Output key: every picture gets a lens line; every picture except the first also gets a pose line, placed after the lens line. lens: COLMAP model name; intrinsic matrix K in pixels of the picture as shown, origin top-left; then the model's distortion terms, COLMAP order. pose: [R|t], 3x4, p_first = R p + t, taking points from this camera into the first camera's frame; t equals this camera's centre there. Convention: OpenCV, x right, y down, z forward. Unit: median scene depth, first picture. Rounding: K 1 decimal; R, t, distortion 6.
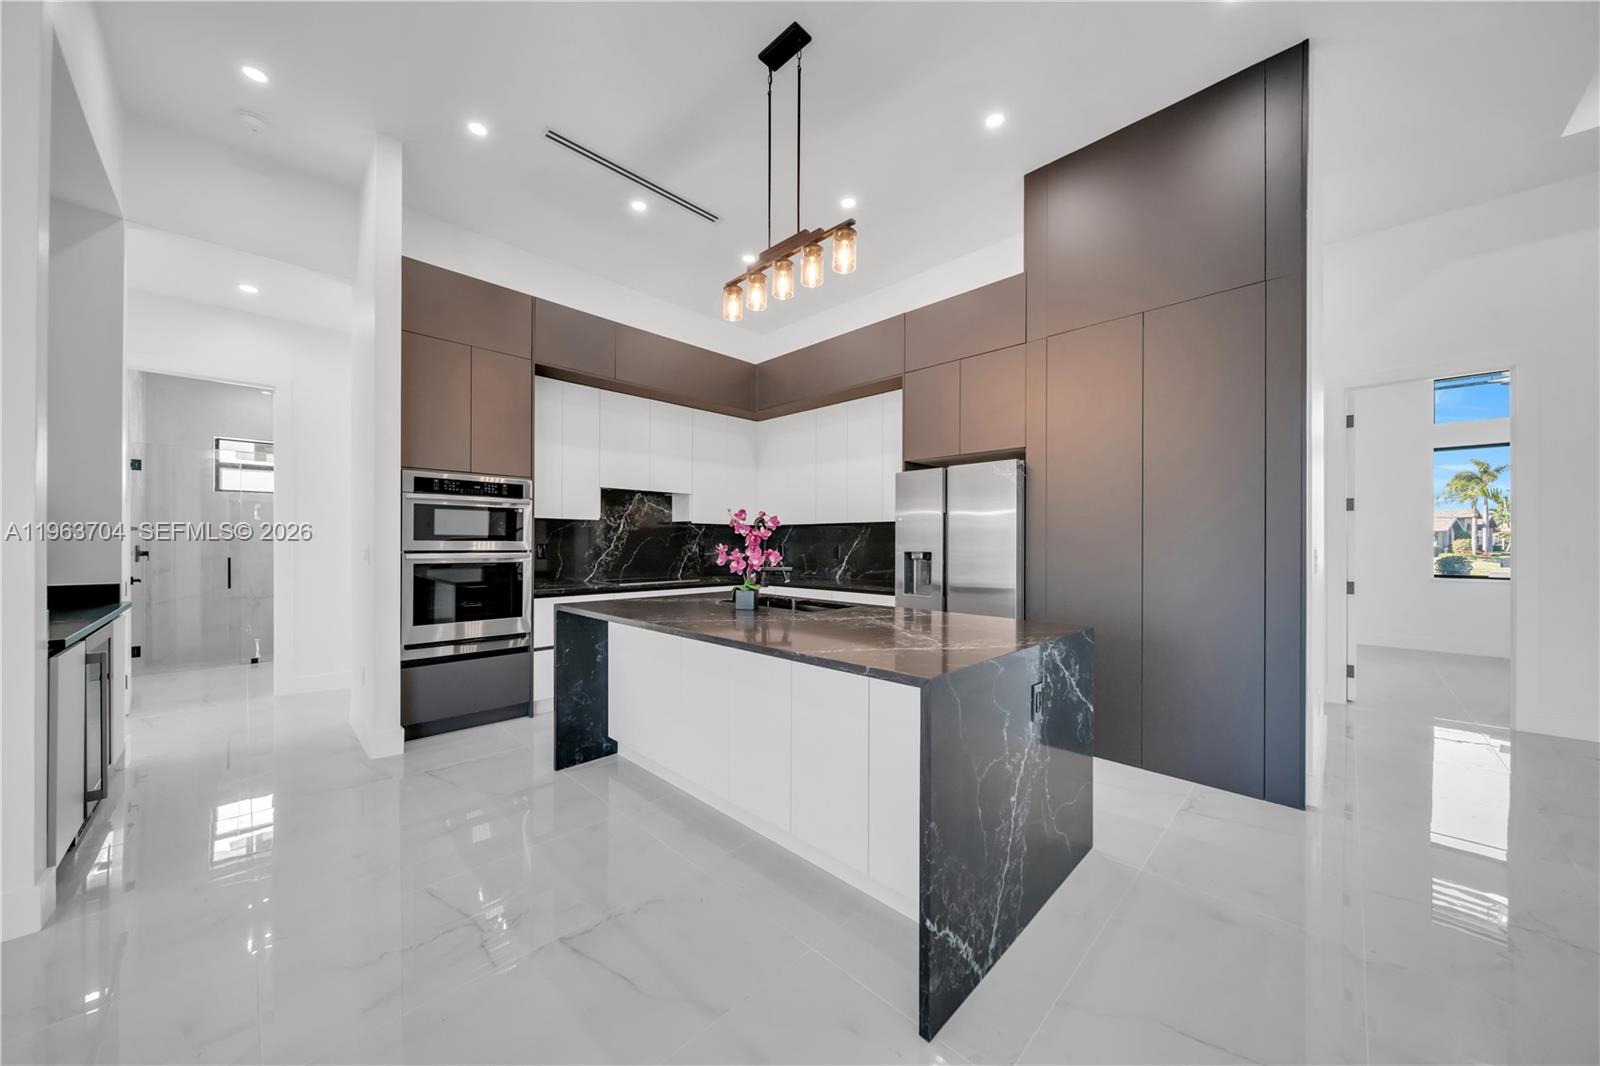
lens RADIAL K [[552.2, 0, 794.2], [0, 552.2, 539.6], [0, 0, 1]] dist [-0.000035, -0.001133]
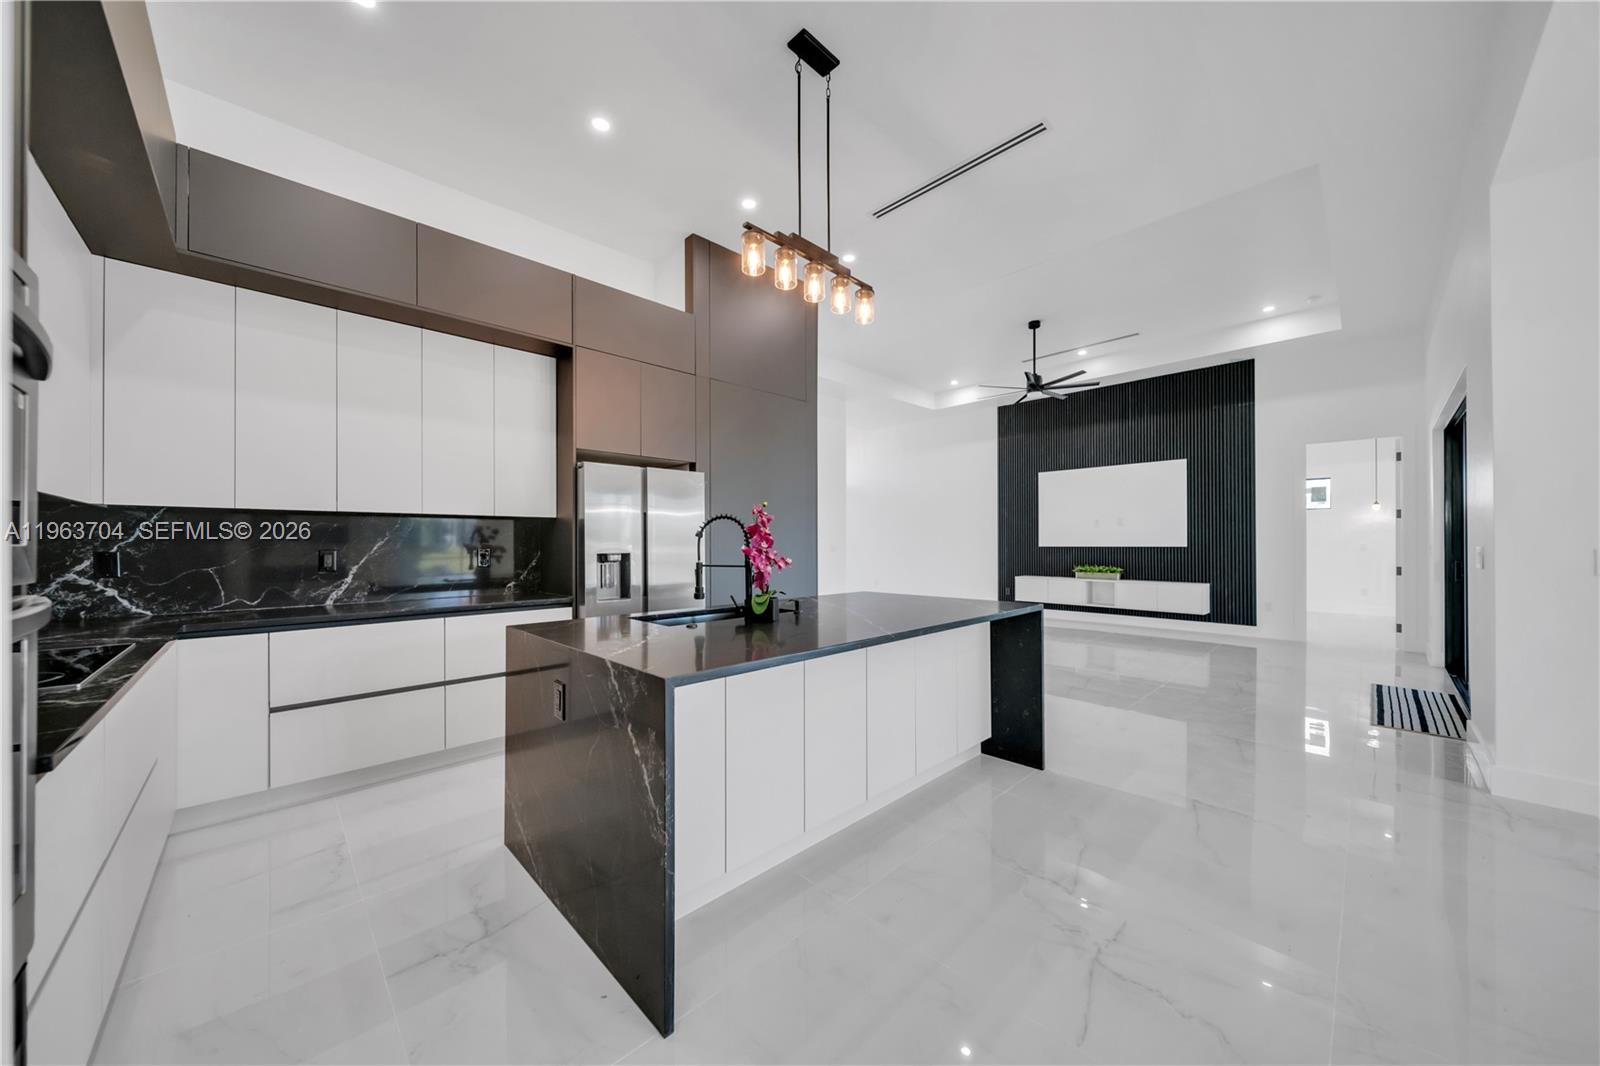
lens RADIAL K [[552.2, 0, 802.8], [0, 552.2, 538.9], [0, 0, 1]] dist [-0.000035, -0.001133]
pose [[0.014313, 0.003651, 0.999891, -0.689699], [-0.002754, 0.999990, -0.003612, 0.000942], [-0.999894, -0.002702, 0.014323, 0.676426]]
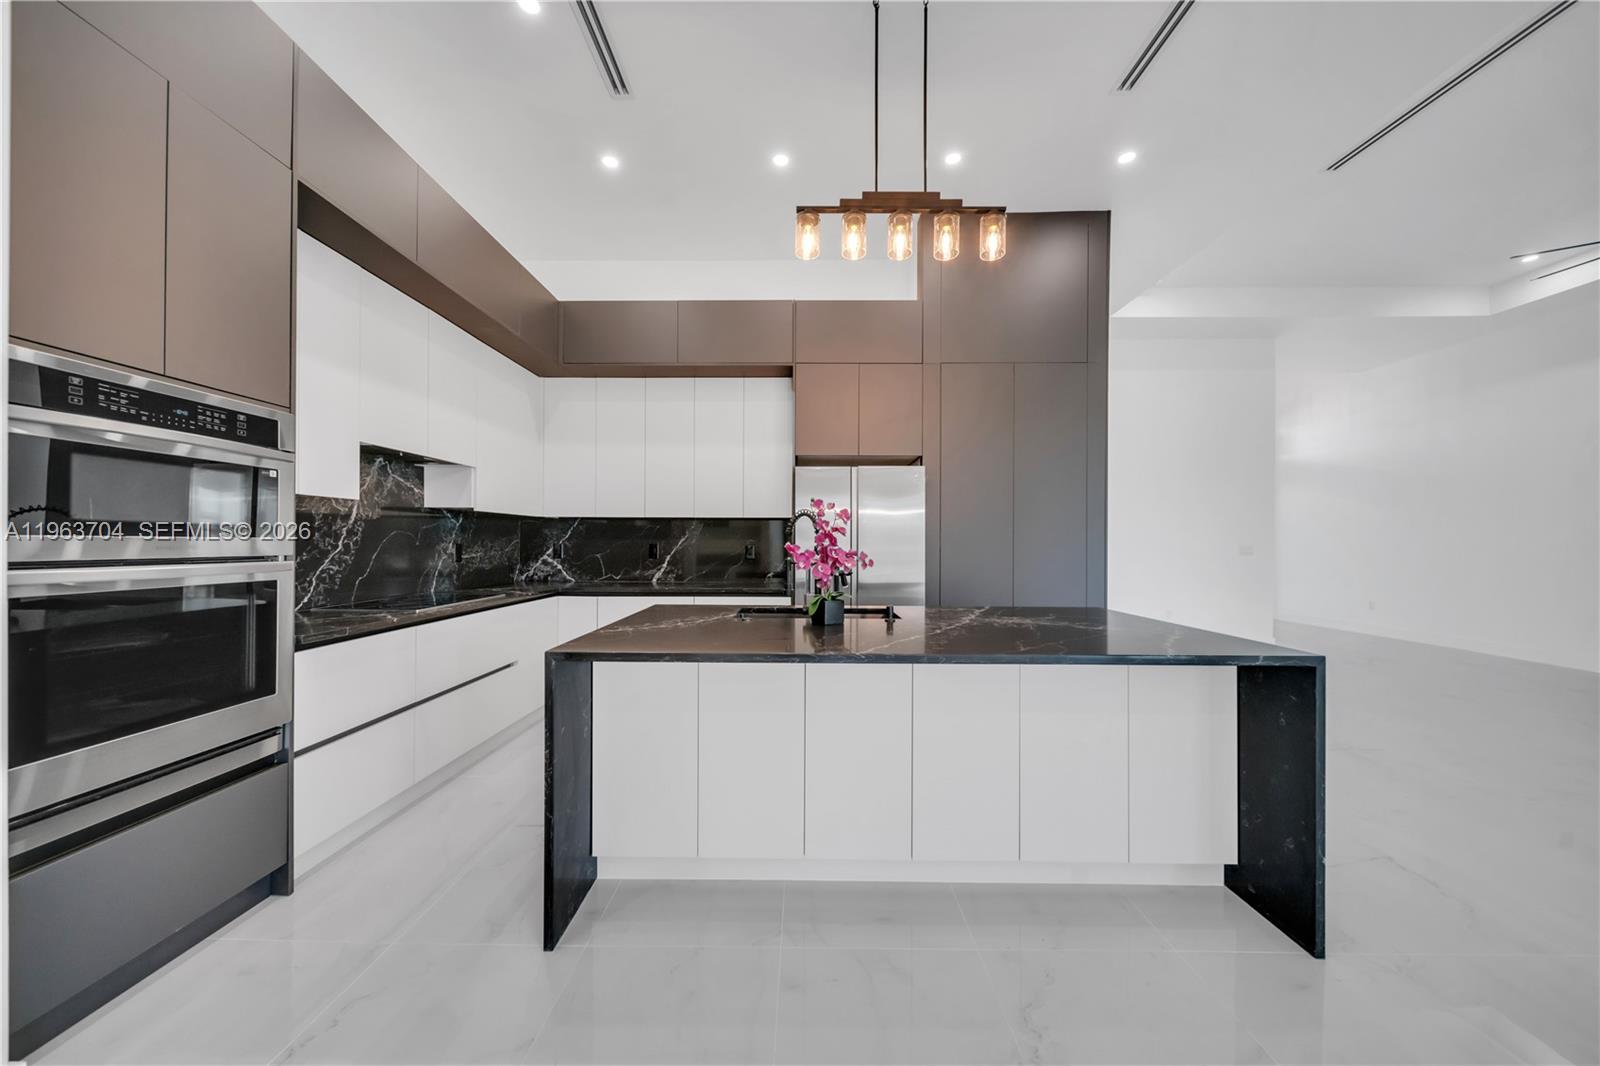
lens RADIAL K [[552.2, 0, 793.1], [0, 552.2, 538.8], [0, 0, 1]] dist [-0.000035, -0.001133]
pose [[0.718598, 0.002990, 0.695420, -0.496704], [-0.006131, 0.999979, 0.002036, 0.000691], [-0.695399, -0.005727, 0.718601, 0.332882]]
